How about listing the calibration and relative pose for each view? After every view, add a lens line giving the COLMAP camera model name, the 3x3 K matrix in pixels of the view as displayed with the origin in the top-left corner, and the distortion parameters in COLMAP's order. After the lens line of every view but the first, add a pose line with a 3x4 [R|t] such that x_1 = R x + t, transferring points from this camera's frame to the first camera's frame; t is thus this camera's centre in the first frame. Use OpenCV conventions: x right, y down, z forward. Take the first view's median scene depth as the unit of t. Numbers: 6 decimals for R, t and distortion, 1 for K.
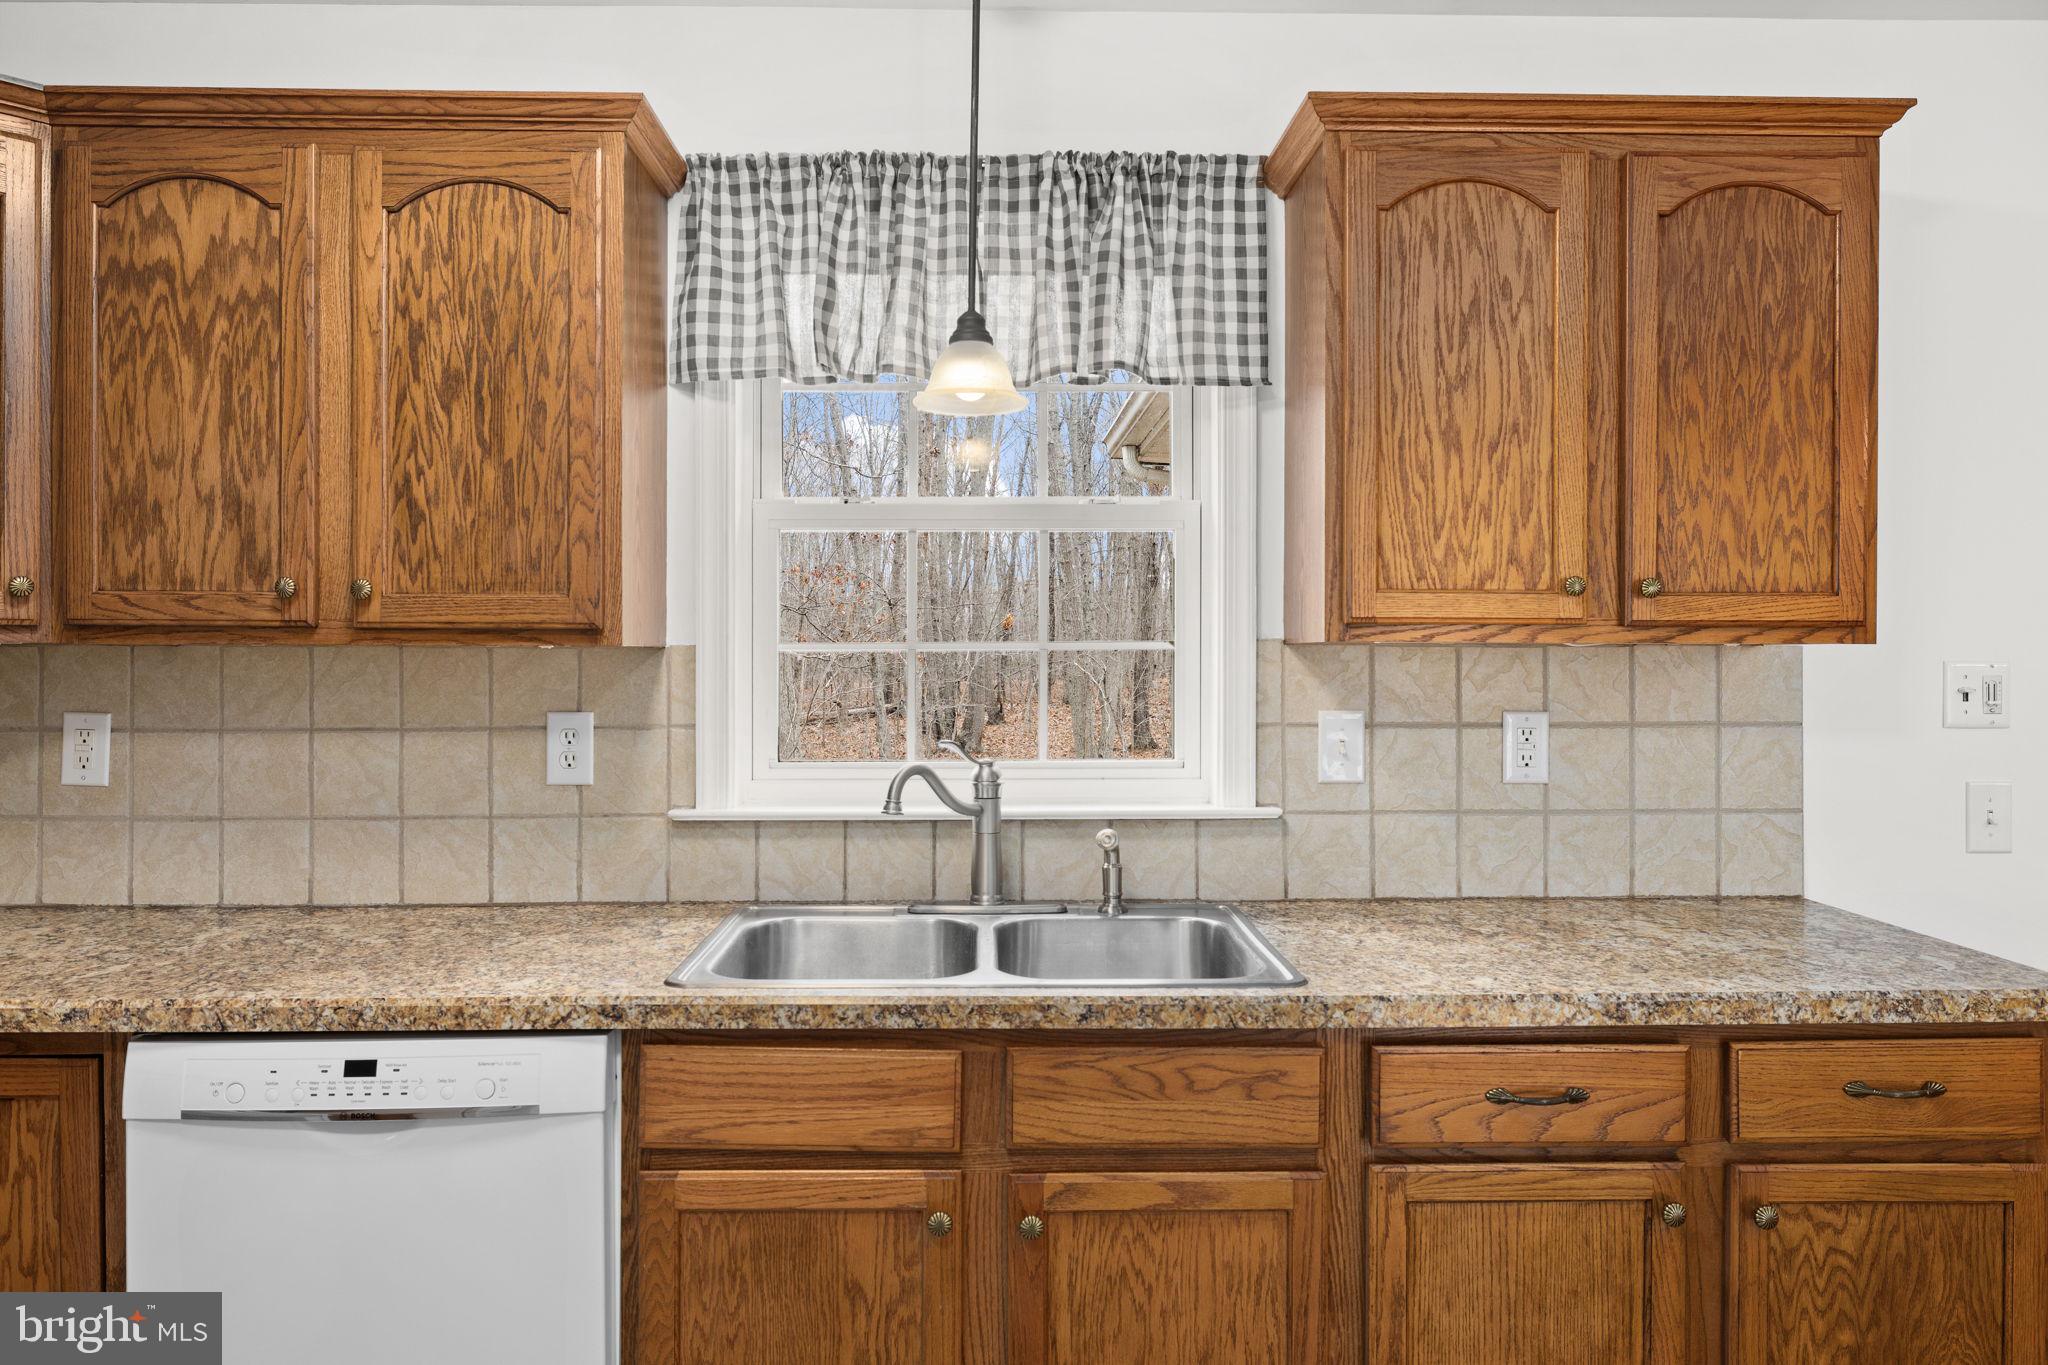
lens RADIAL K [[1373.7, 0, 1012.9], [0, 1373.7, 663.4], [0, 0, 1]] dist [0.002144, -0.000889]
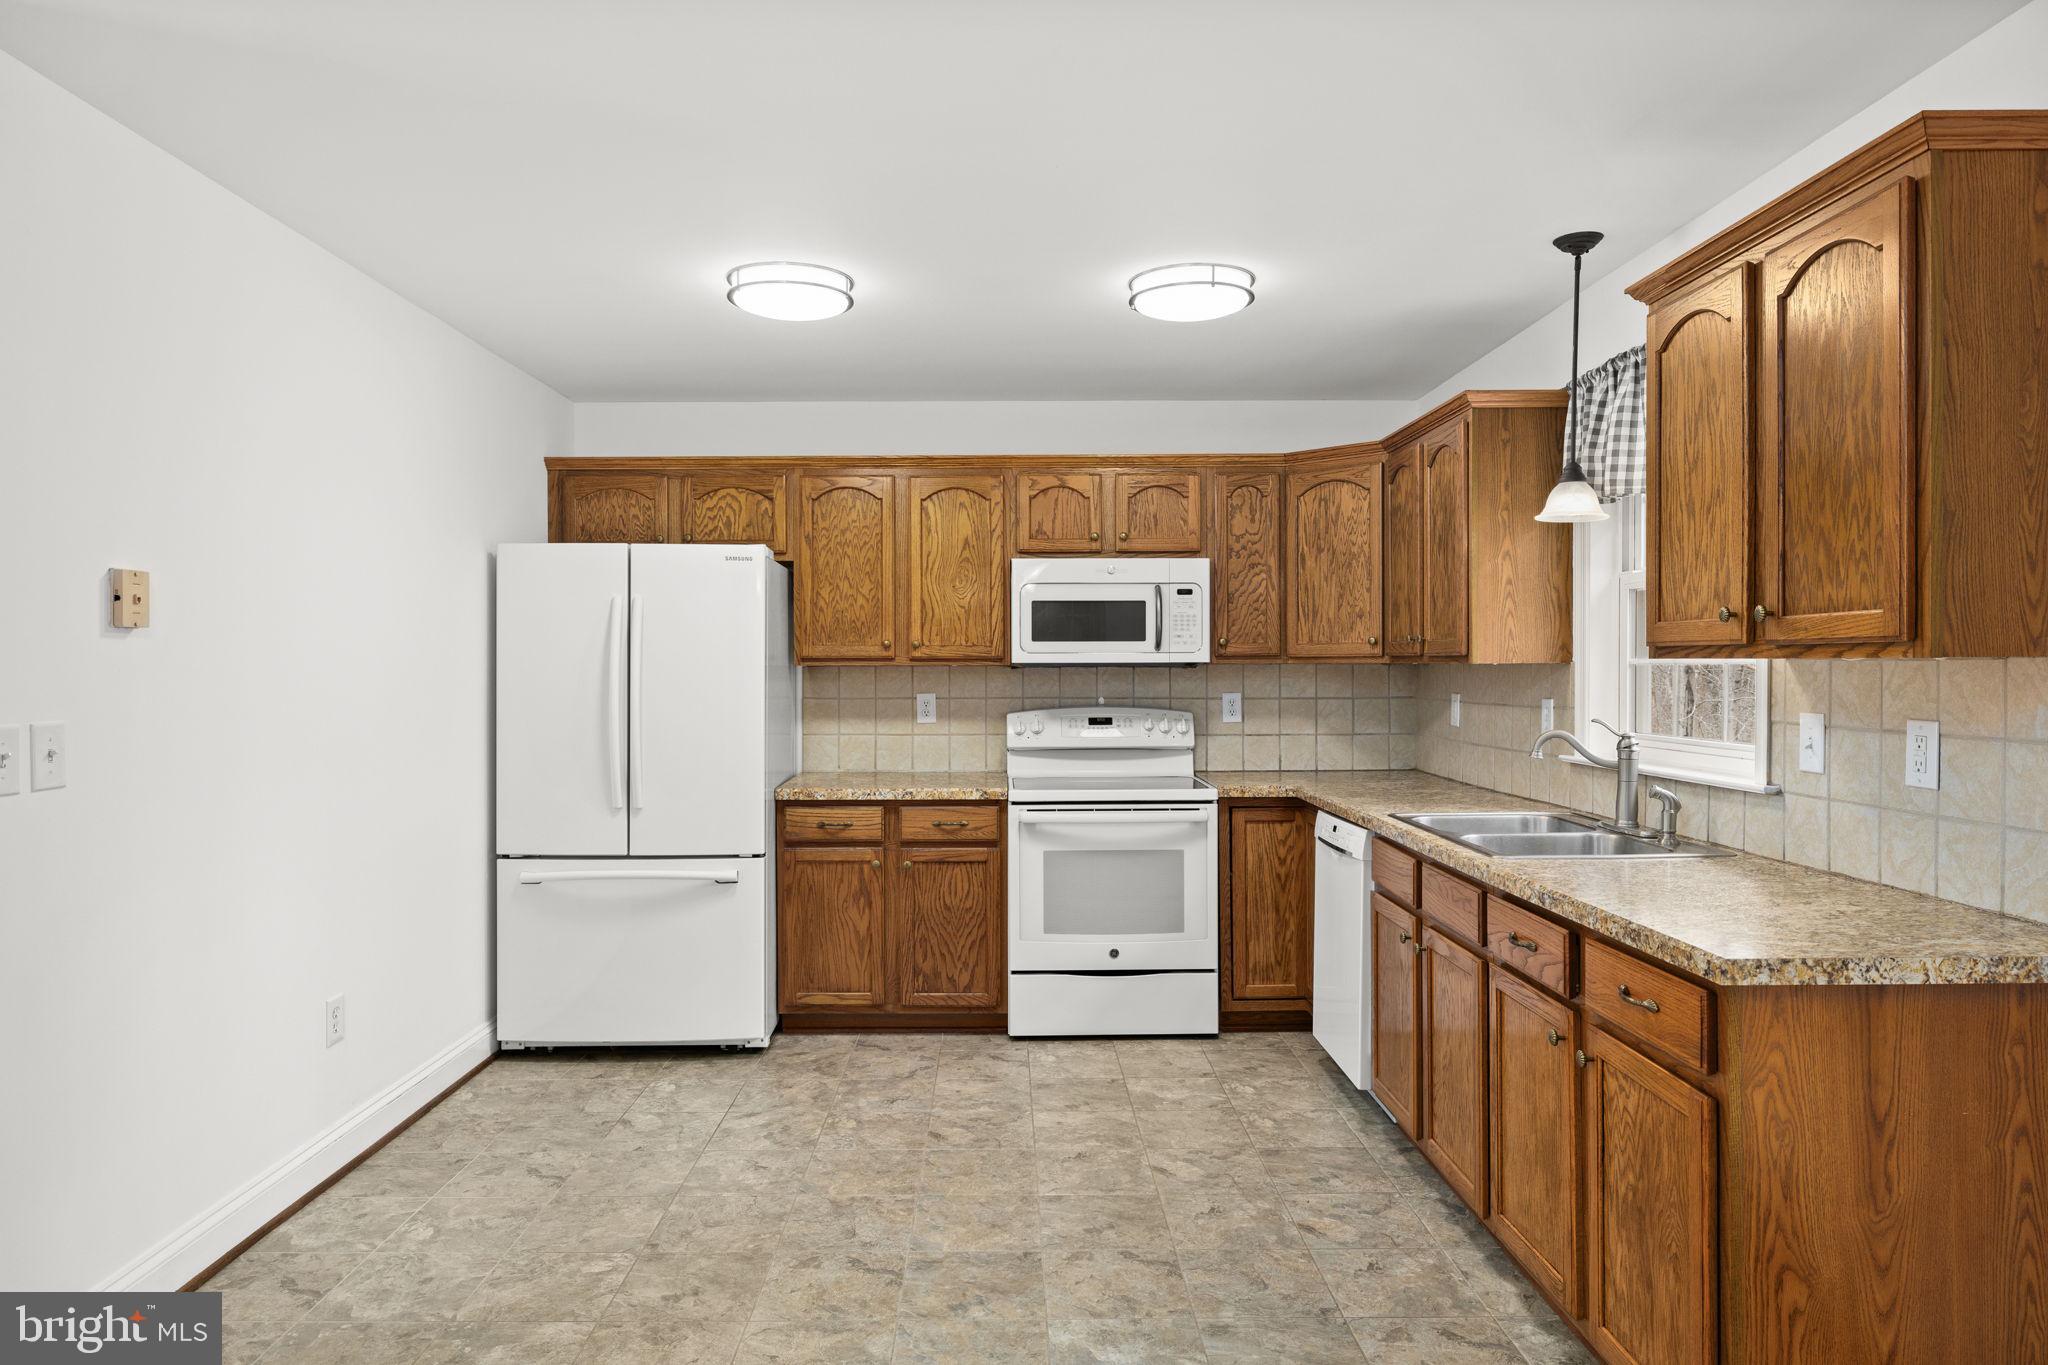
lens RADIAL K [[1274.7, 0, 1012.3], [0, 1274.7, 678.7], [0, 0, 1]] dist [-0.001848, 0.000950]
pose [[-0.013770, 0.009332, -0.999862, 1.579054], [-0.001441, 0.999955, 0.009353, -0.006787], [0.999904, 0.001570, -0.013756, 0.350524]]
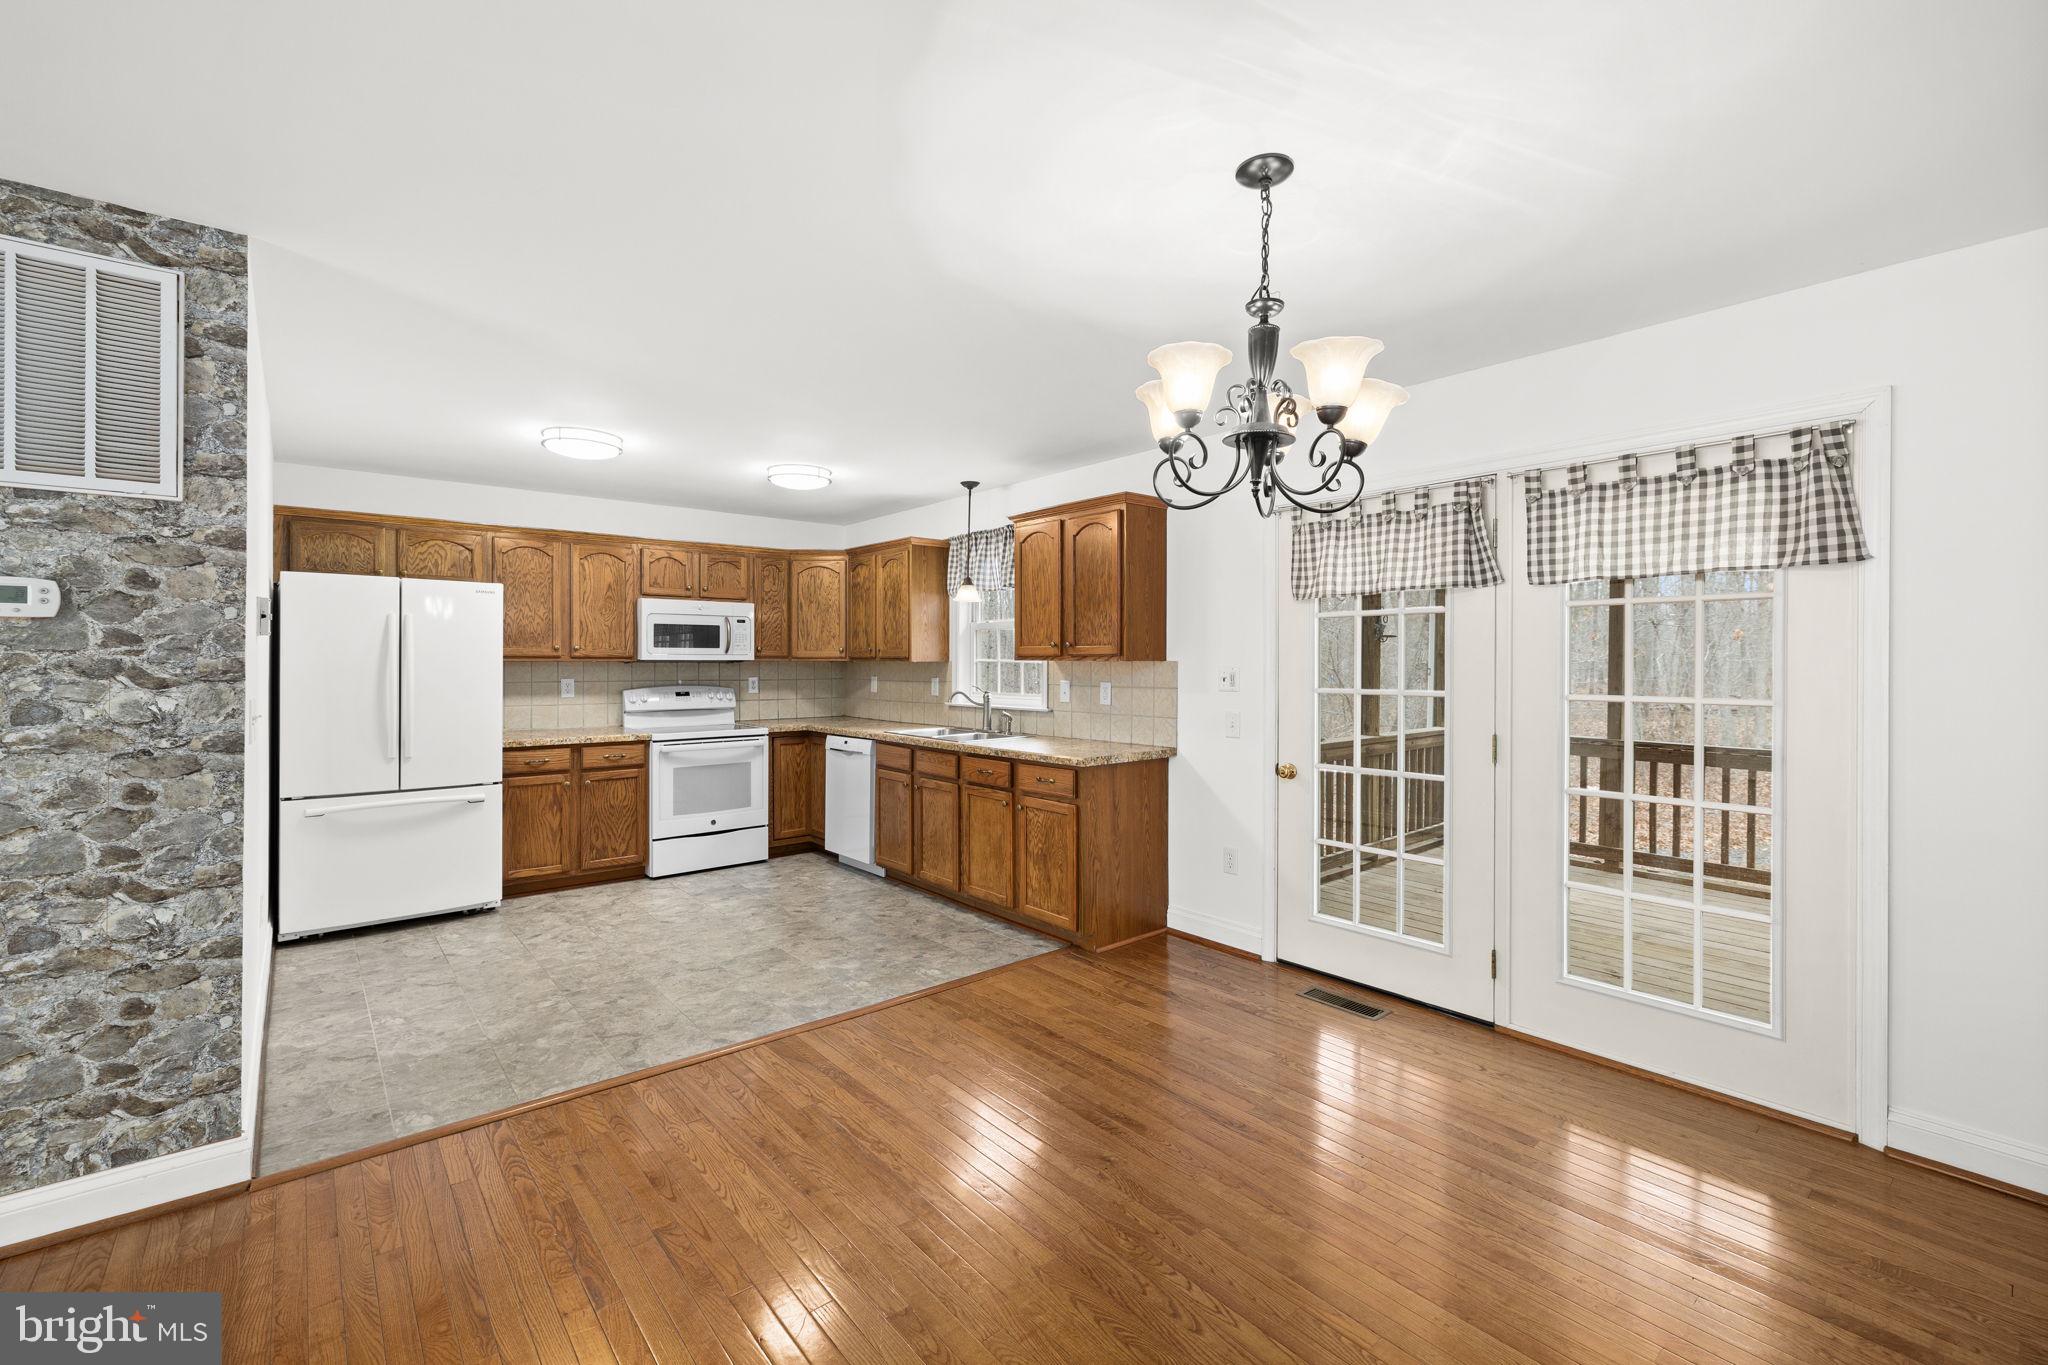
lens RADIAL K [[860.5, 0, 1013.2], [0, 860.5, 666.2], [0, 0, 1]] dist [0.001167, 0.000091]
pose [[0.623956, 0.004614, -0.781446, 2.047334], [-0.004320, 0.999988, 0.002455, -0.006030], [0.781448, 0.001844, 0.623968, -0.454777]]
